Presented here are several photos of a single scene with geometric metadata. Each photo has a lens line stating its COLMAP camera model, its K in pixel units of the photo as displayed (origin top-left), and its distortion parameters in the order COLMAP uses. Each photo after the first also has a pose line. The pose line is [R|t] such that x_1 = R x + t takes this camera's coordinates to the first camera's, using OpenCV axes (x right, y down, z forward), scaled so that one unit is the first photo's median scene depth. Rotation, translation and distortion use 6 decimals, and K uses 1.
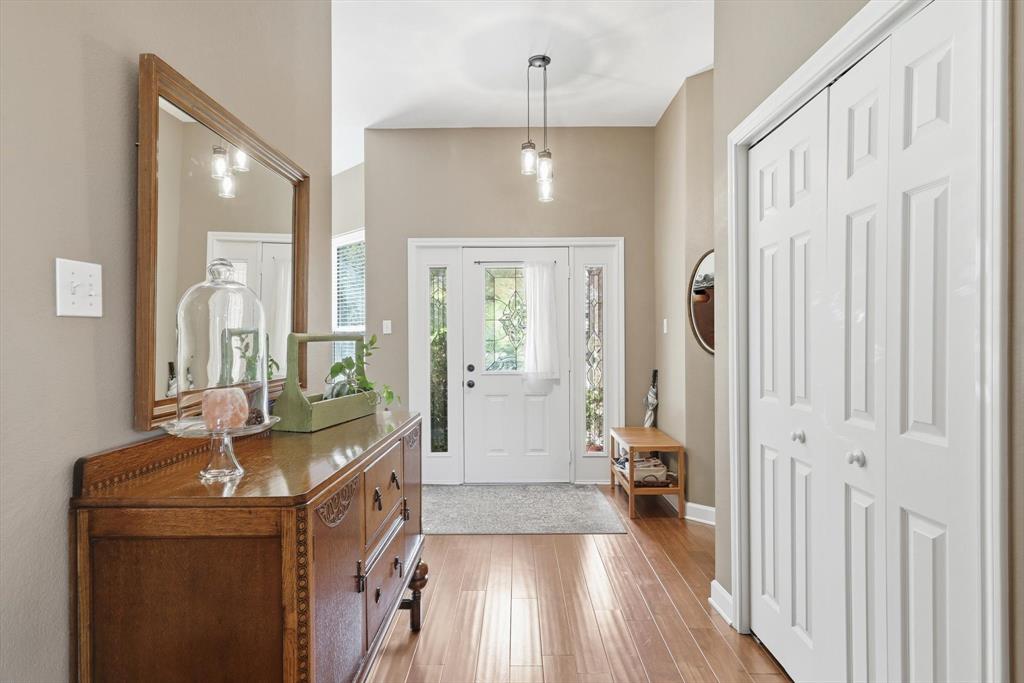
lens RADIAL K [[470.9, 0, 512.0], [0, 470.9, 341.5], [0, 0, 1]] dist [-0.001690, -0.000369]
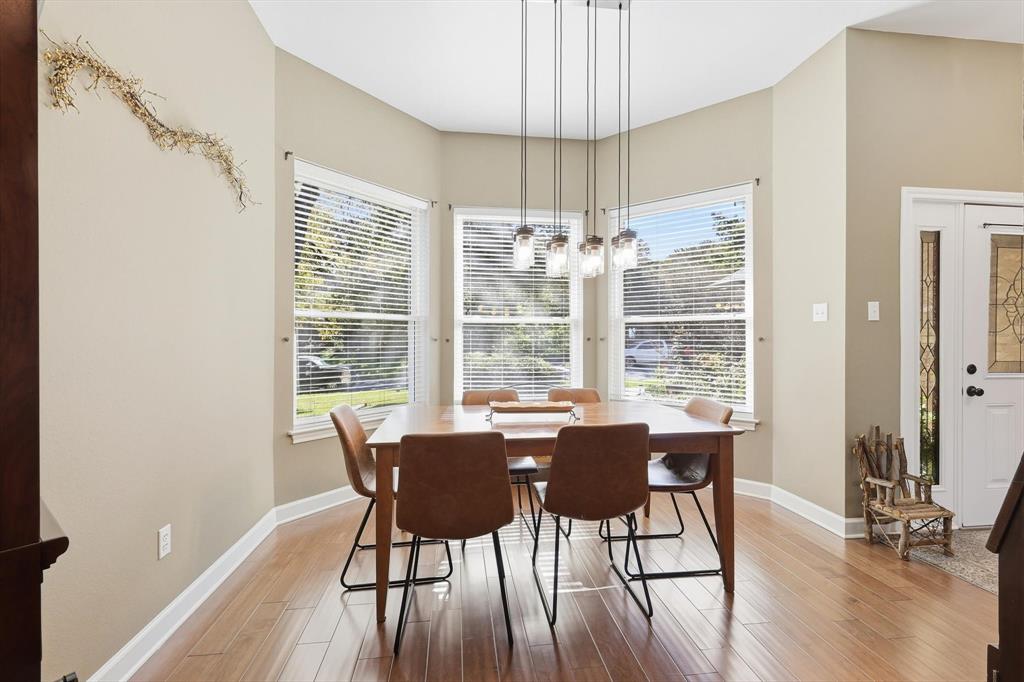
lens RADIAL K [[448.0, 0, 511.4], [0, 448.0, 339.2], [0, 0, 1]] dist [0.000620, 0.000052]
pose [[0.991043, 0.003218, 0.133508, -0.897602], [-0.003221, 0.999995, -0.000189, 0.011920], [-0.133508, -0.000243, 0.991048, 0.408746]]
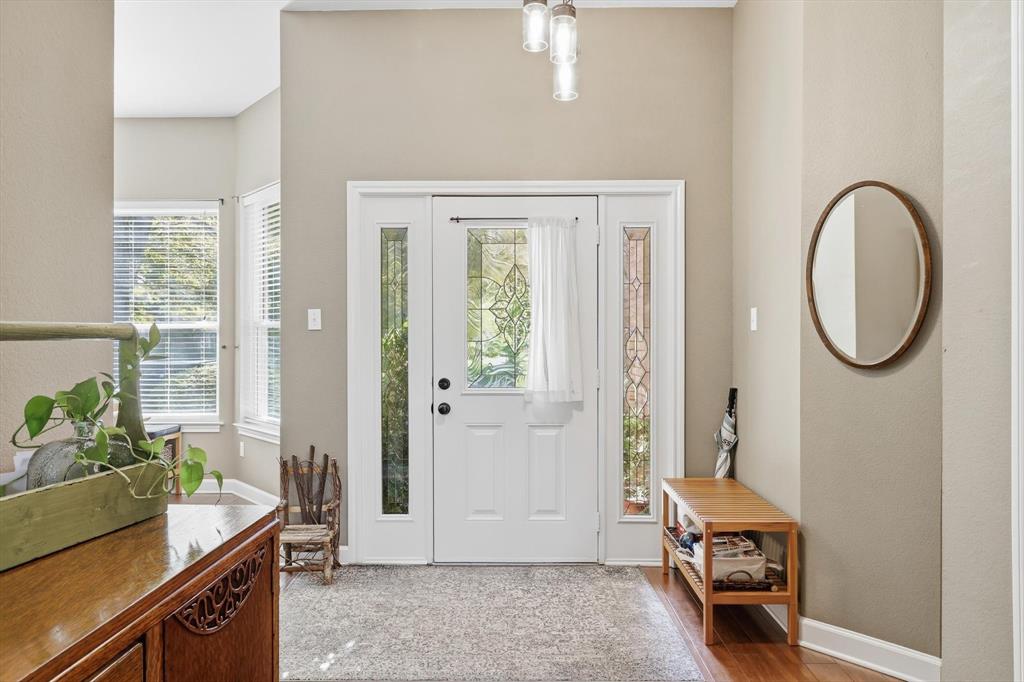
lens RADIAL K [[448.0, 0, 511.4], [0, 448.0, 339.2], [0, 0, 1]] dist [0.000620, 0.000052]
pose [[0.999824, 0.004721, -0.018169, 0.014943], [-0.004826, 0.999972, -0.005713, -0.001462], [0.018141, 0.005800, 0.999819, 0.393121]]
